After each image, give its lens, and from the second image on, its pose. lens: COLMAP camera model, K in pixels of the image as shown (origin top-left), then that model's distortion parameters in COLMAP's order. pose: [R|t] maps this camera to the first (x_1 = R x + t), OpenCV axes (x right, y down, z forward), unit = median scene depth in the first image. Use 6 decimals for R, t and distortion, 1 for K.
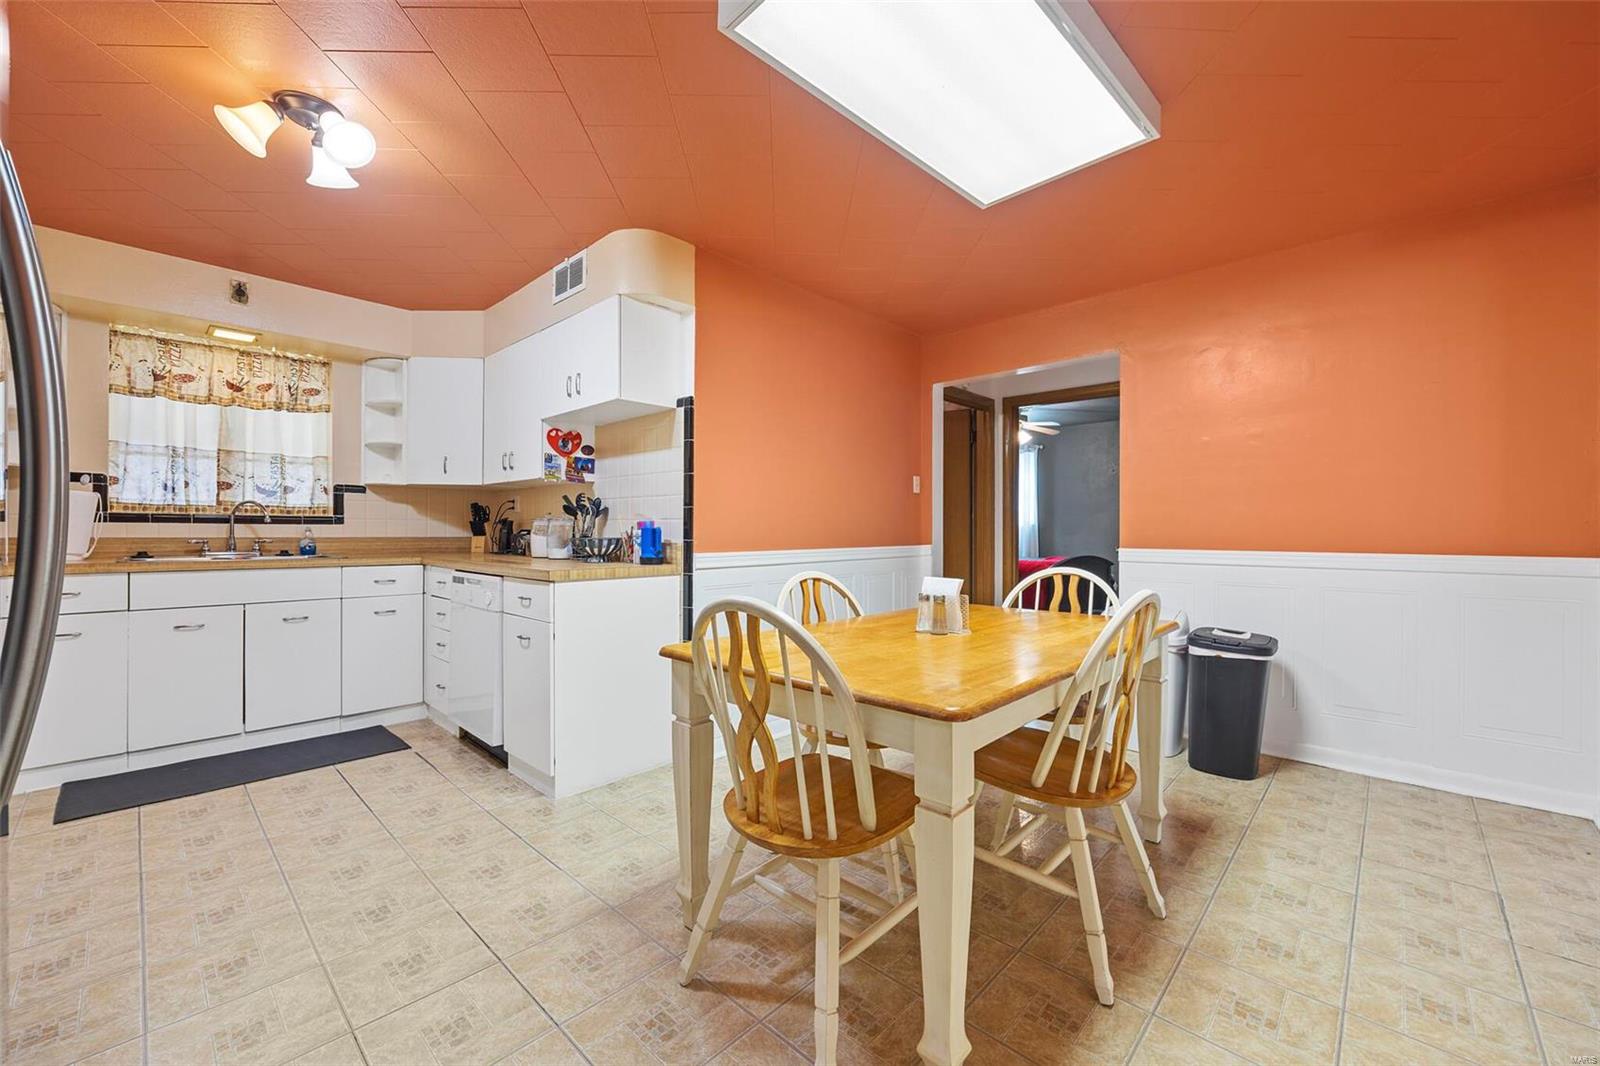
lens RADIAL K [[638.2, 0, 800.0], [0, 638.2, 533.0], [0, 0, 1]] dist [-0.003276, -0.000188]
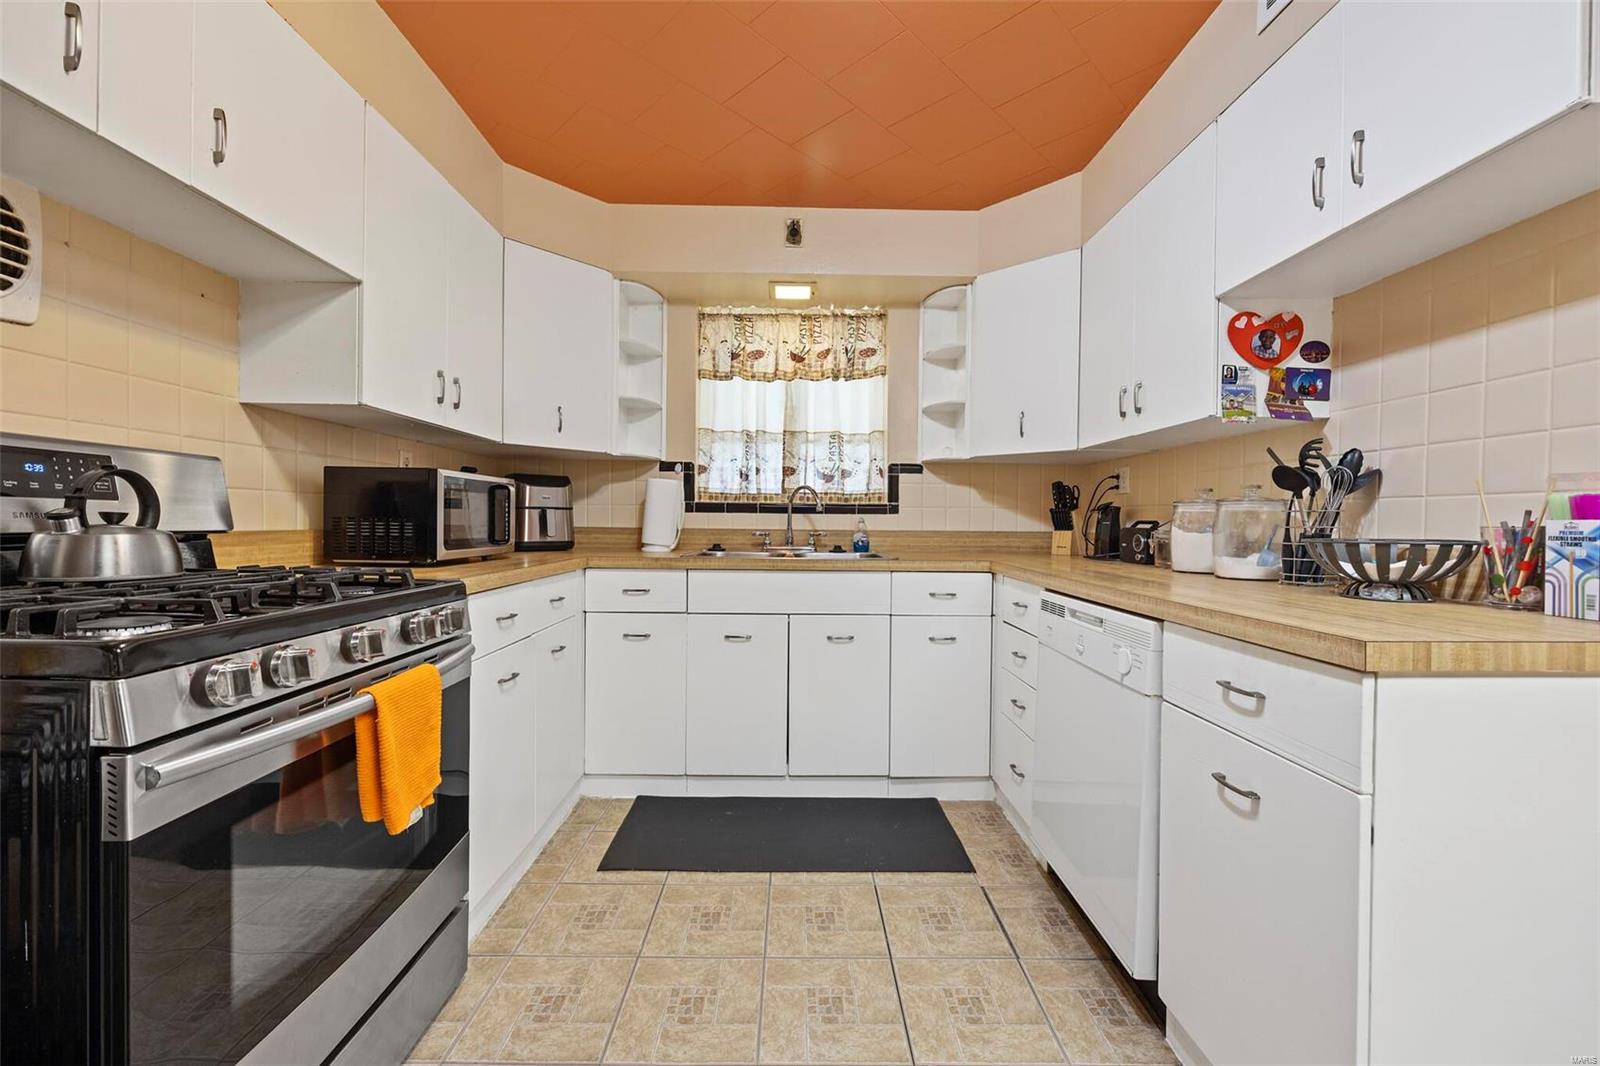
lens RADIAL K [[638.2, 0, 800.0], [0, 638.2, 533.0], [0, 0, 1]] dist [-0.003276, -0.000188]
pose [[0.696680, 0.013956, -0.717247, -0.258901], [-0.006399, 0.999892, 0.013240, 0.000258], [0.717354, -0.004634, 0.696694, 0.400026]]
